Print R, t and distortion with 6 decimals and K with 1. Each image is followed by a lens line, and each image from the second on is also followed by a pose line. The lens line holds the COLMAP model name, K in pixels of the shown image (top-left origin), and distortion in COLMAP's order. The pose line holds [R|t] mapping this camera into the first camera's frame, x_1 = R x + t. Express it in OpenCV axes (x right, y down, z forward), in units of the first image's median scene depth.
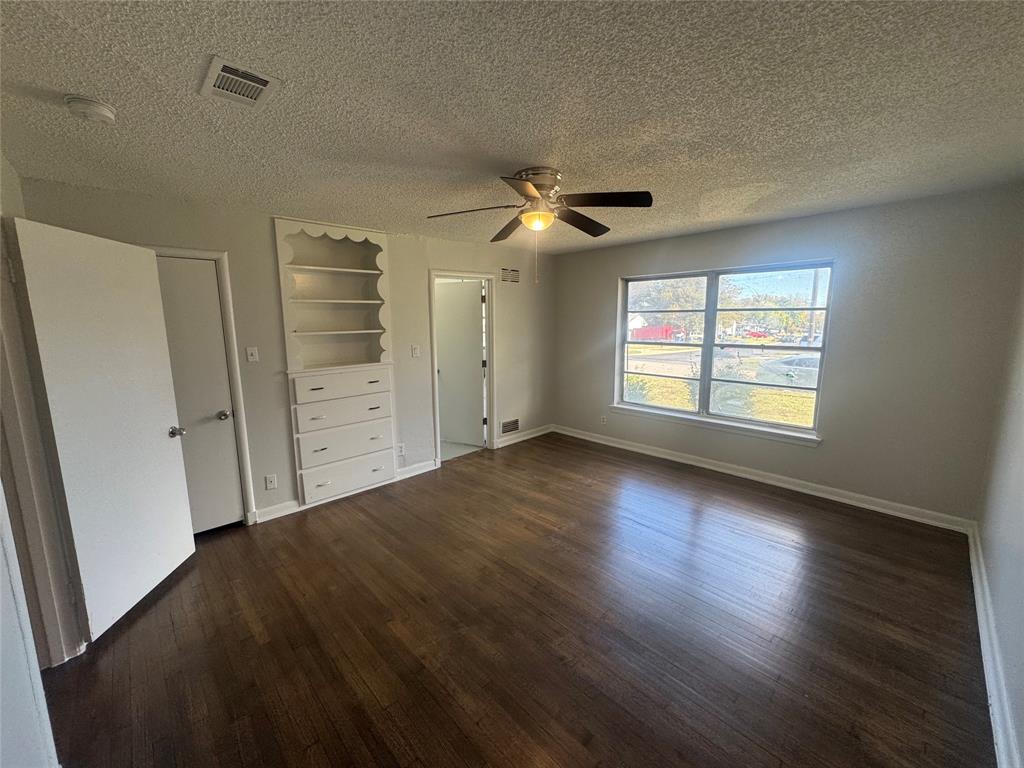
lens RADIAL K [[408.5, 0, 512.7], [0, 408.5, 379.6], [0, 0, 1]] dist [0.001777, 0.000235]
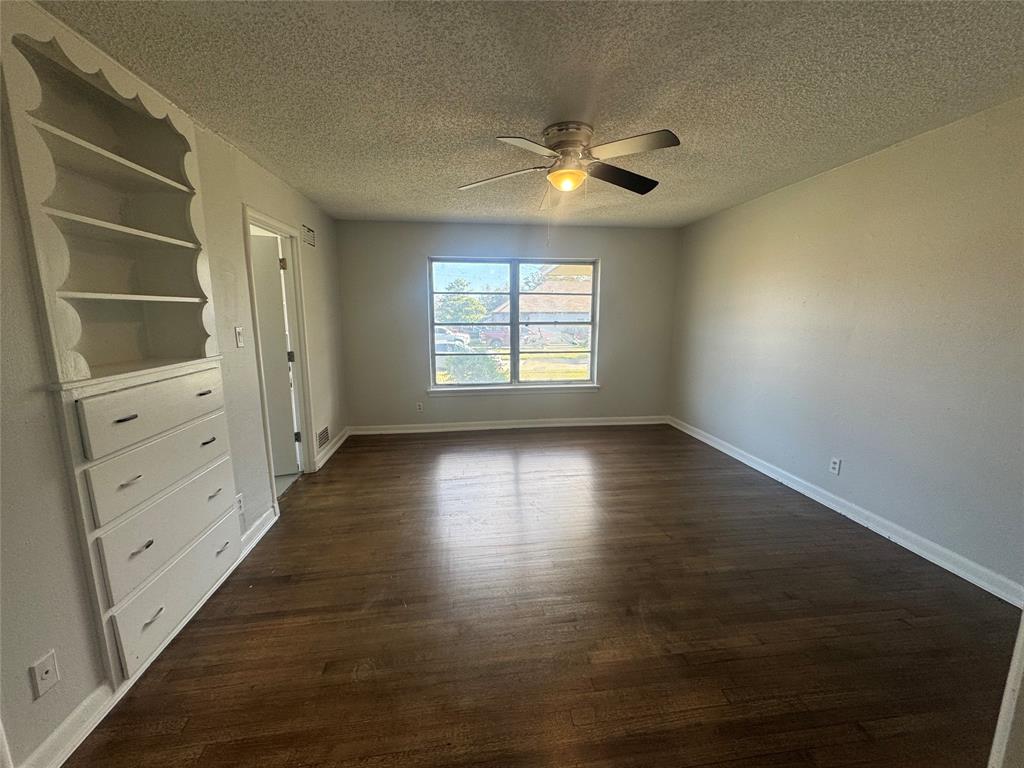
lens RADIAL K [[408.5, 0, 516.8], [0, 408.5, 378.3], [0, 0, 1]] dist [0.001777, 0.000235]
pose [[0.596631, -0.117747, 0.793830, -0.457843], [0.112060, 0.991710, 0.062876, -0.001807], [-0.794653, 0.051443, 0.604880, 0.299176]]
